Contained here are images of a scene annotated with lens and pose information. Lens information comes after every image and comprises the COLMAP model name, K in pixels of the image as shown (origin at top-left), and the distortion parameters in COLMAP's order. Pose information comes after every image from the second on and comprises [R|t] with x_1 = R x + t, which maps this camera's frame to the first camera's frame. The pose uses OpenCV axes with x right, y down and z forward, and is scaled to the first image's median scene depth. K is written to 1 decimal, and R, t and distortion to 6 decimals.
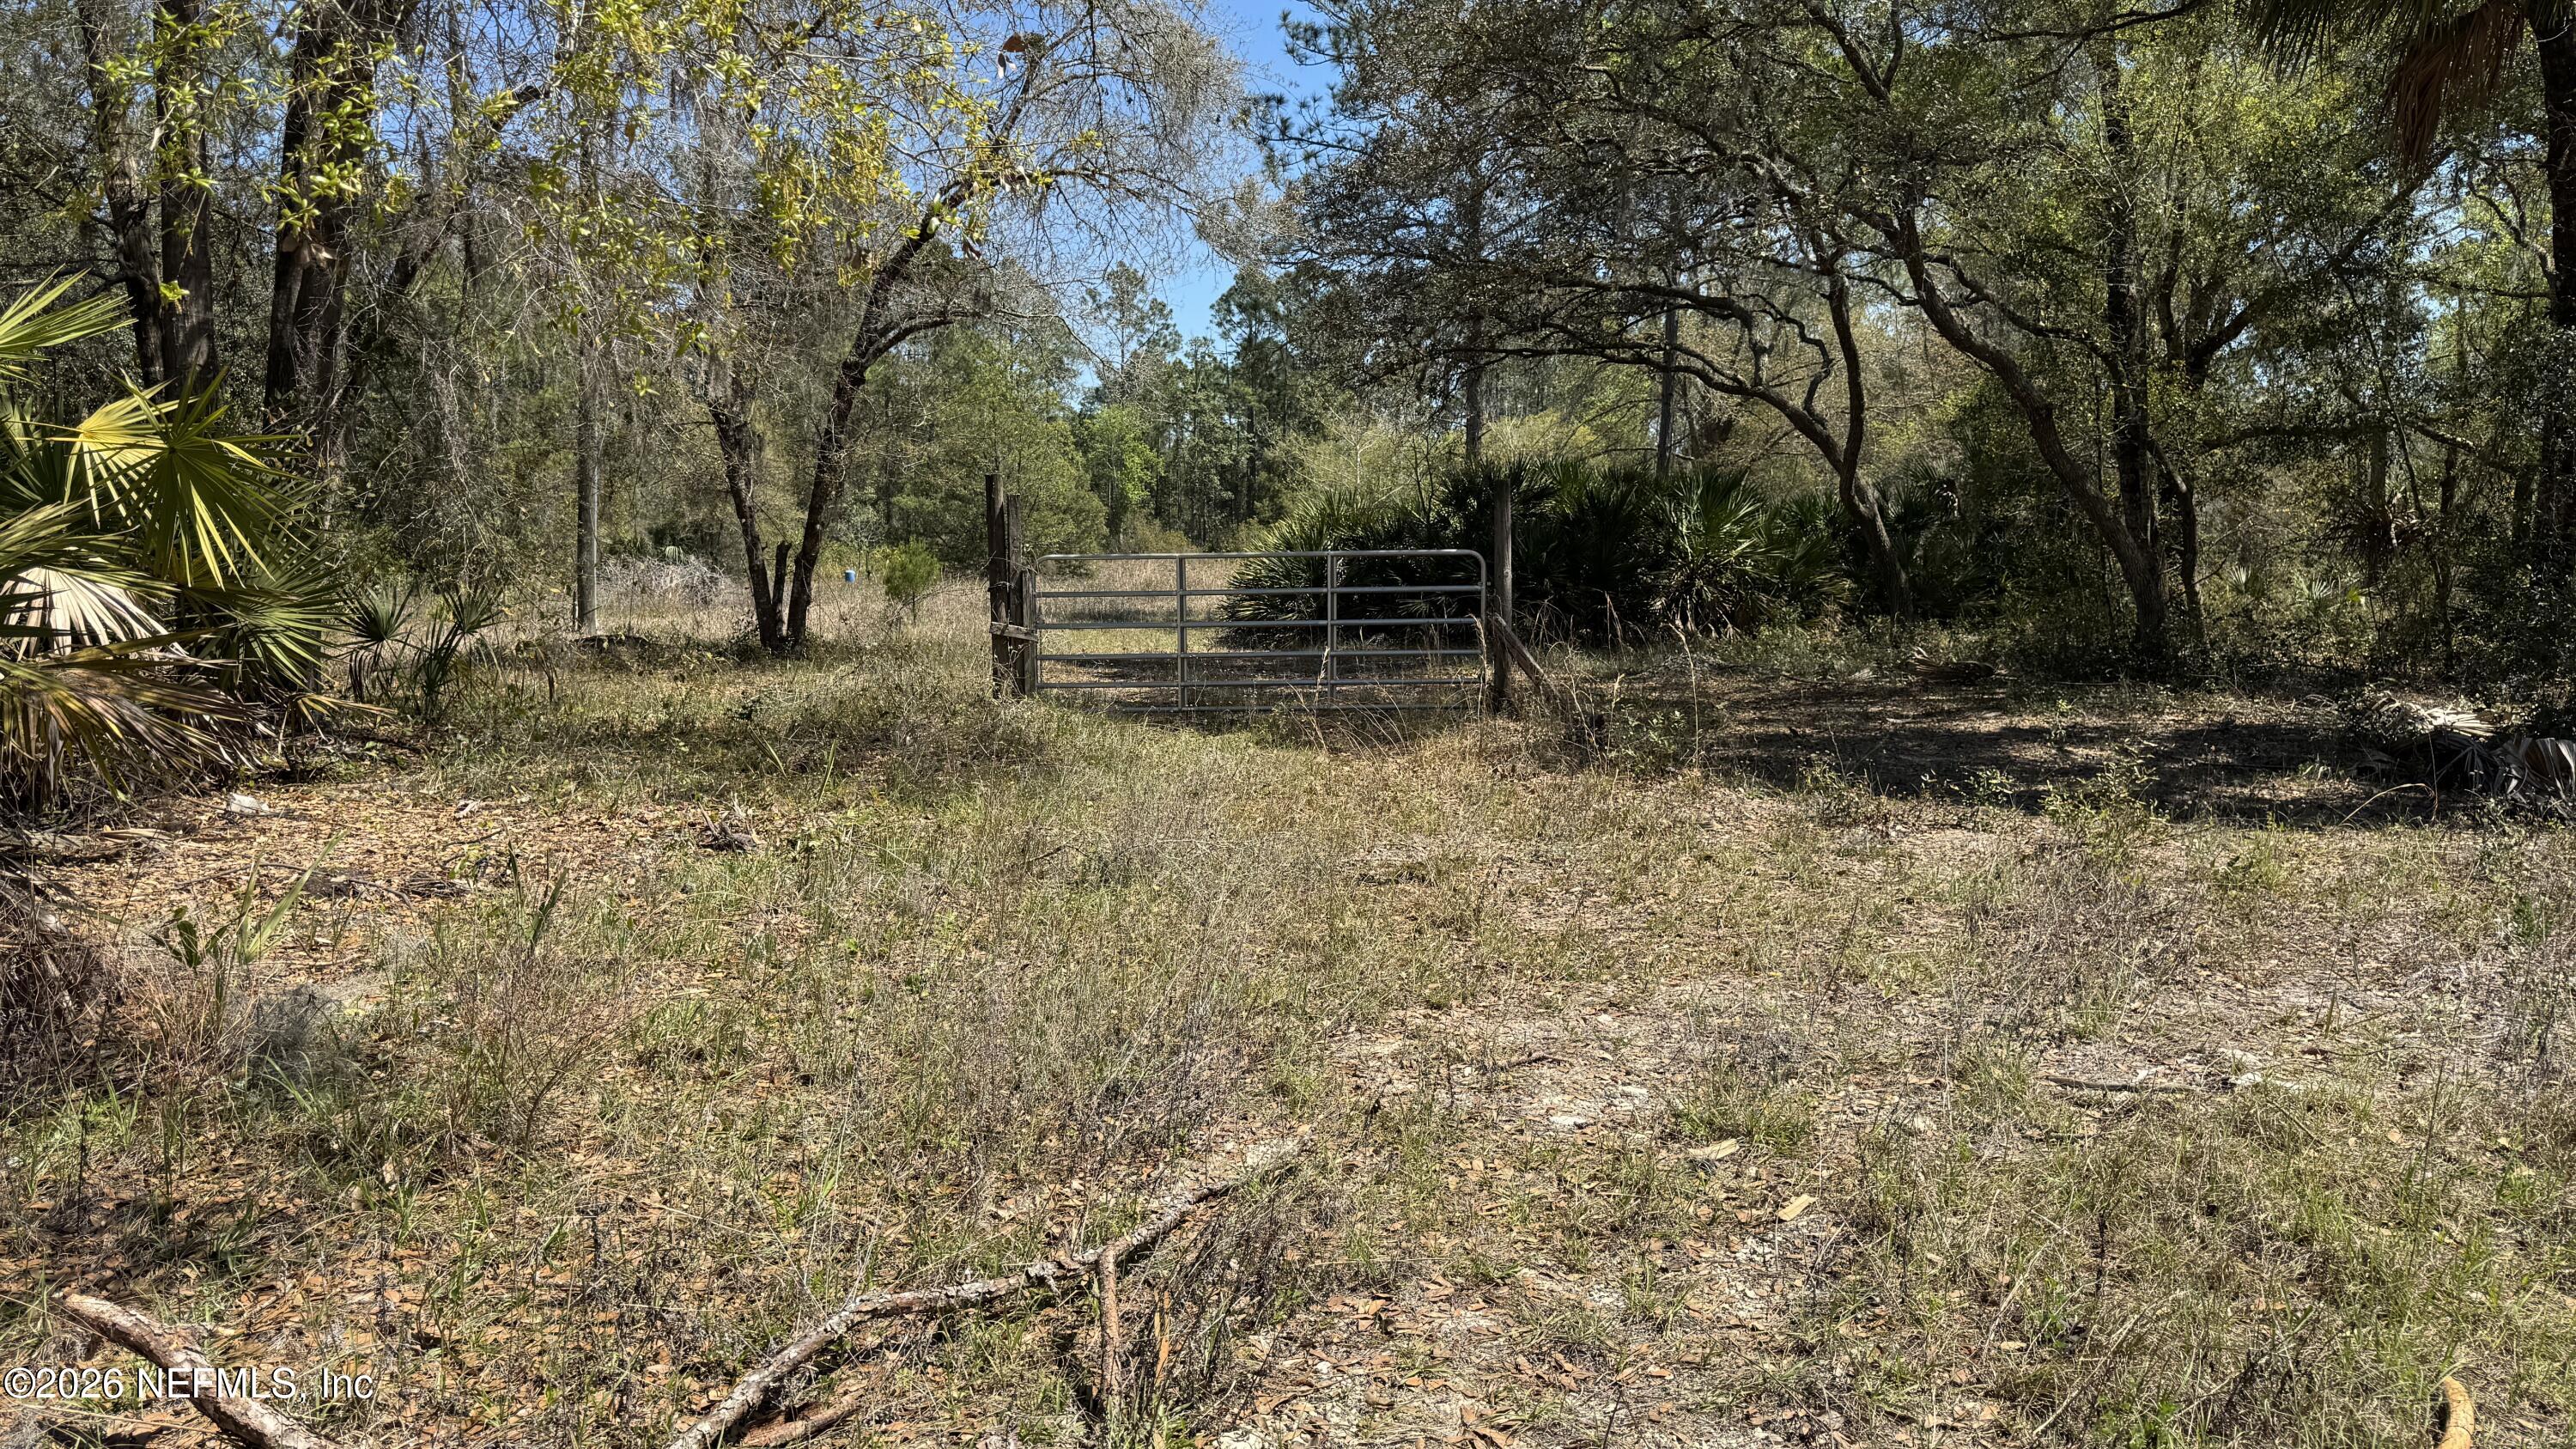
lens RADIAL K [[1747.8, 0, 1289.1], [0, 1747.8, 677.3], [0, 0, 1]] dist [0.008865, -0.024086]
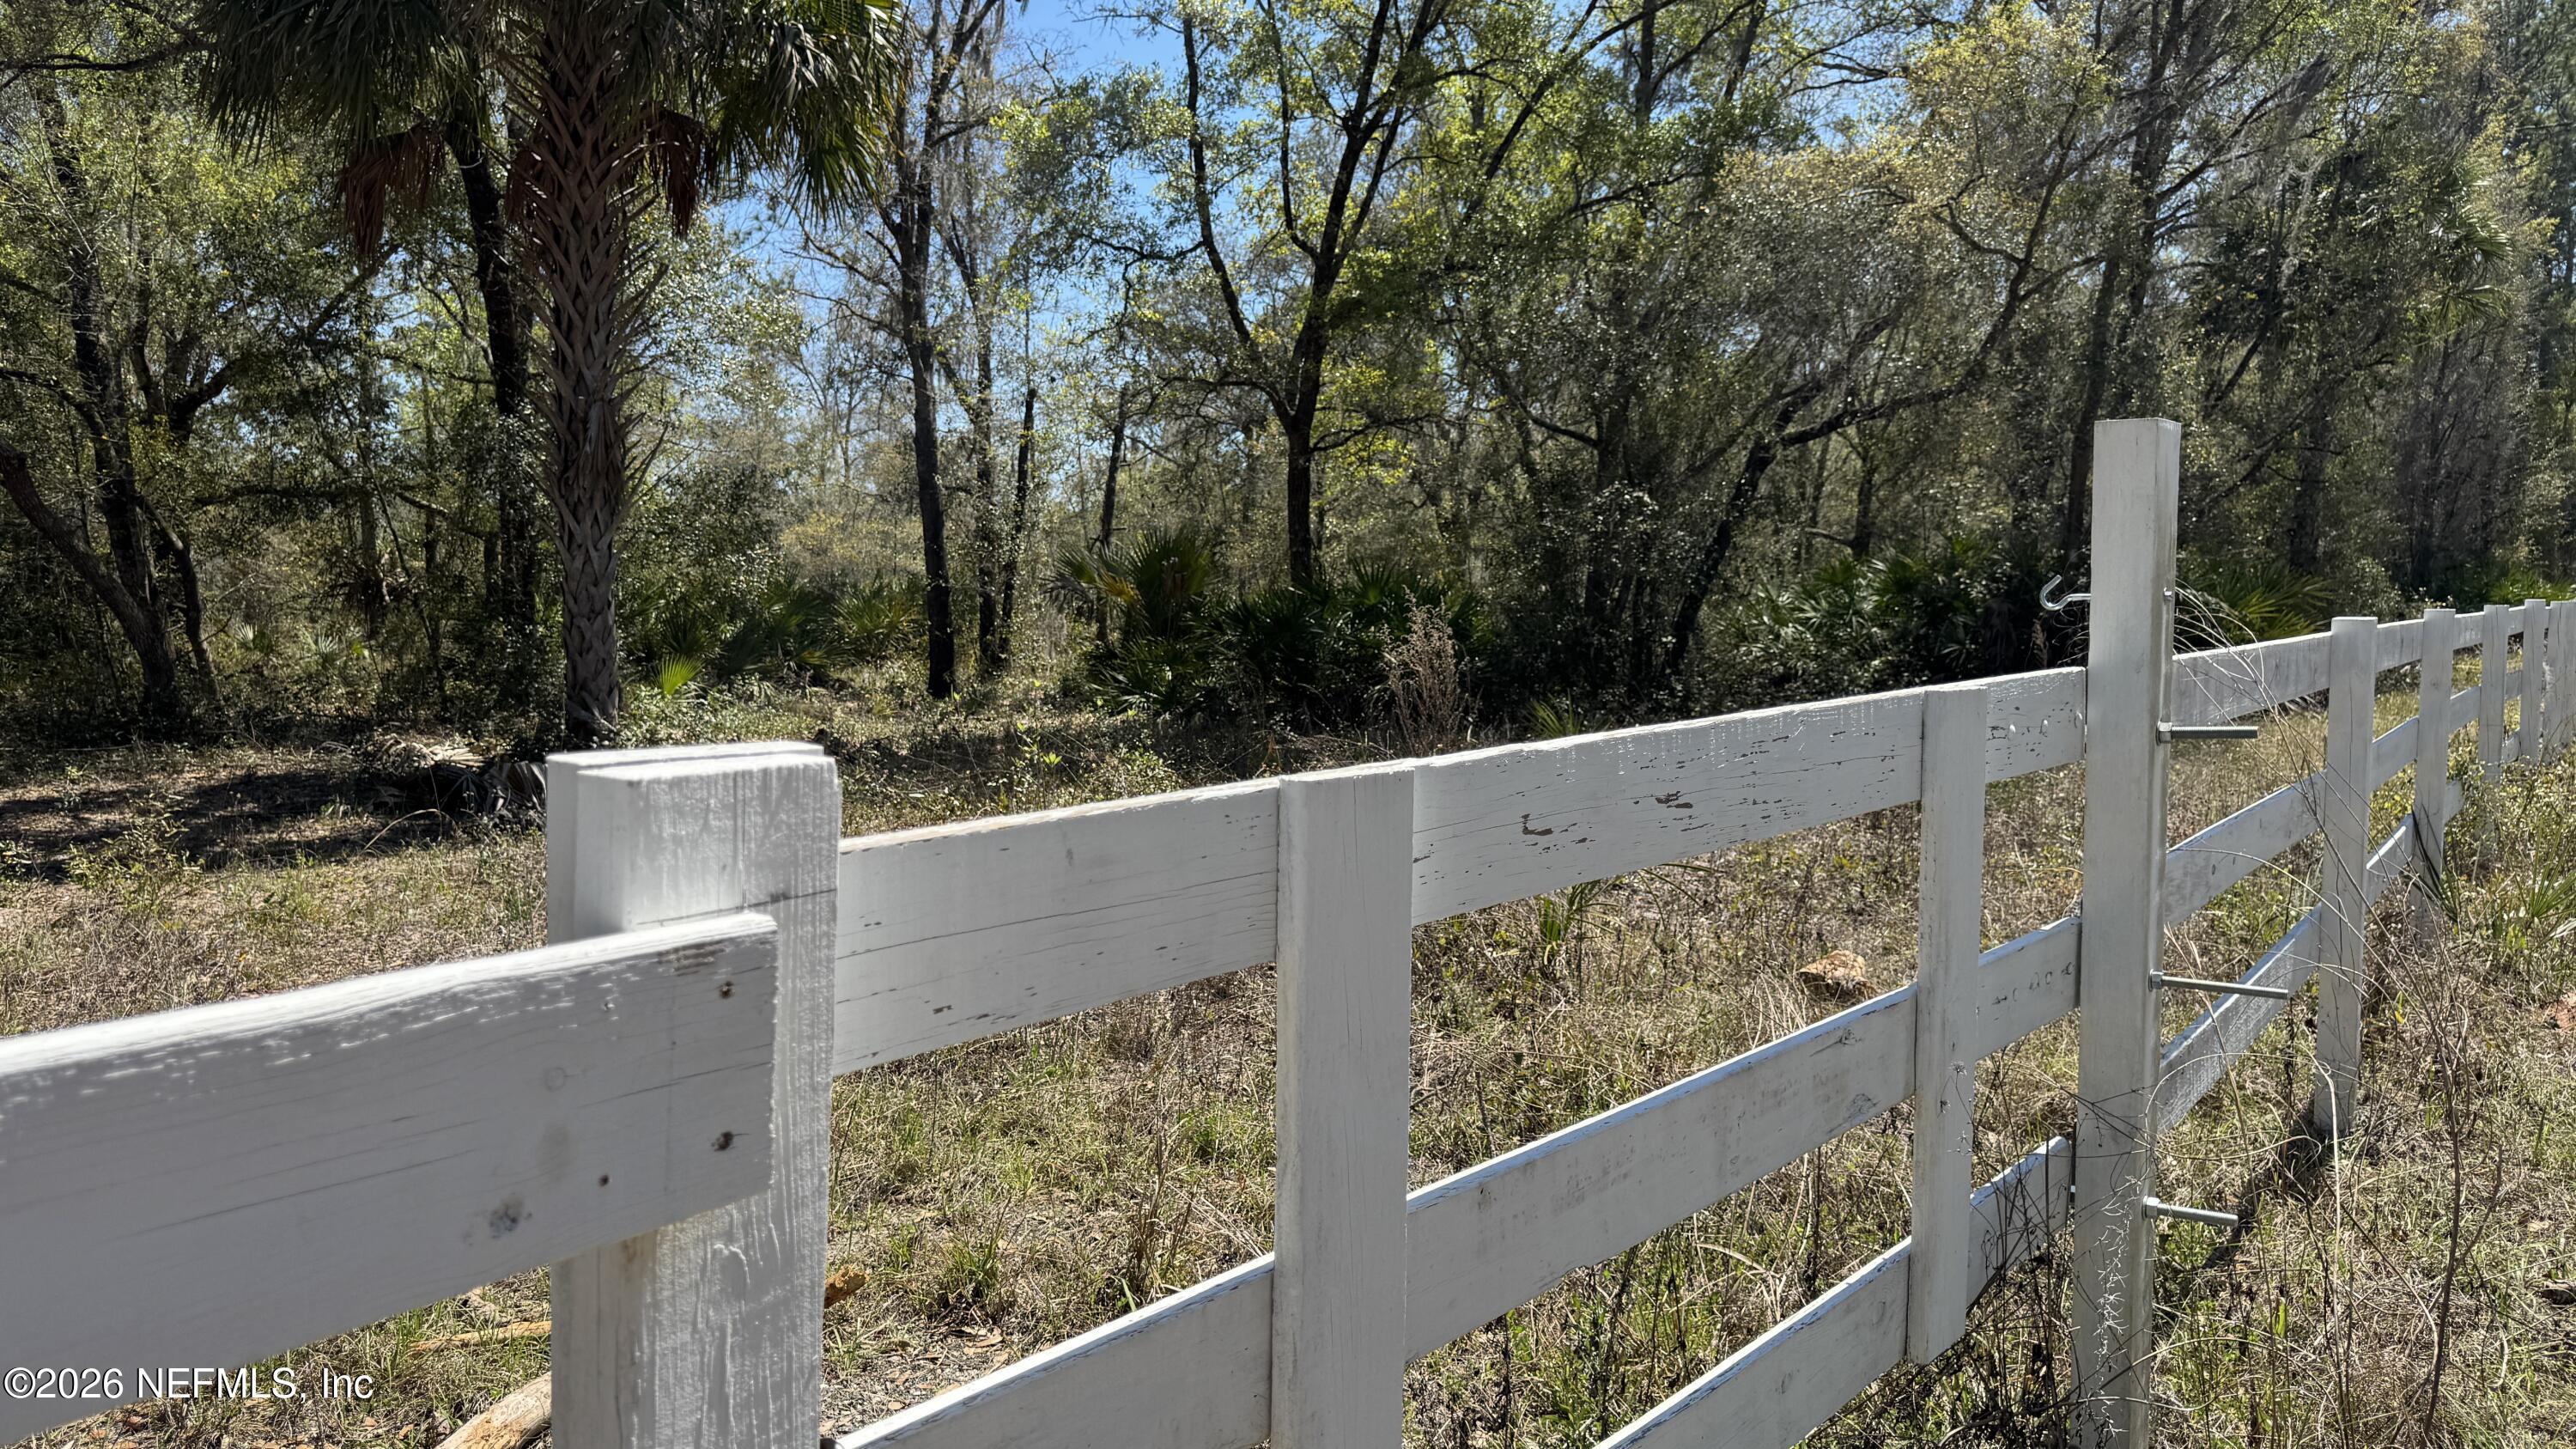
lens RADIAL K [[1836.7, 0, 1283.9], [0, 1836.7, 784.0], [0, 0, 1]] dist [0.030184, -0.025778]
pose [[0.534169, -0.090335, 0.840537, -0.049574], [0.070493, 0.995571, 0.062198, 0.005598], [-0.842433, 0.026028, 0.538172, -0.091354]]
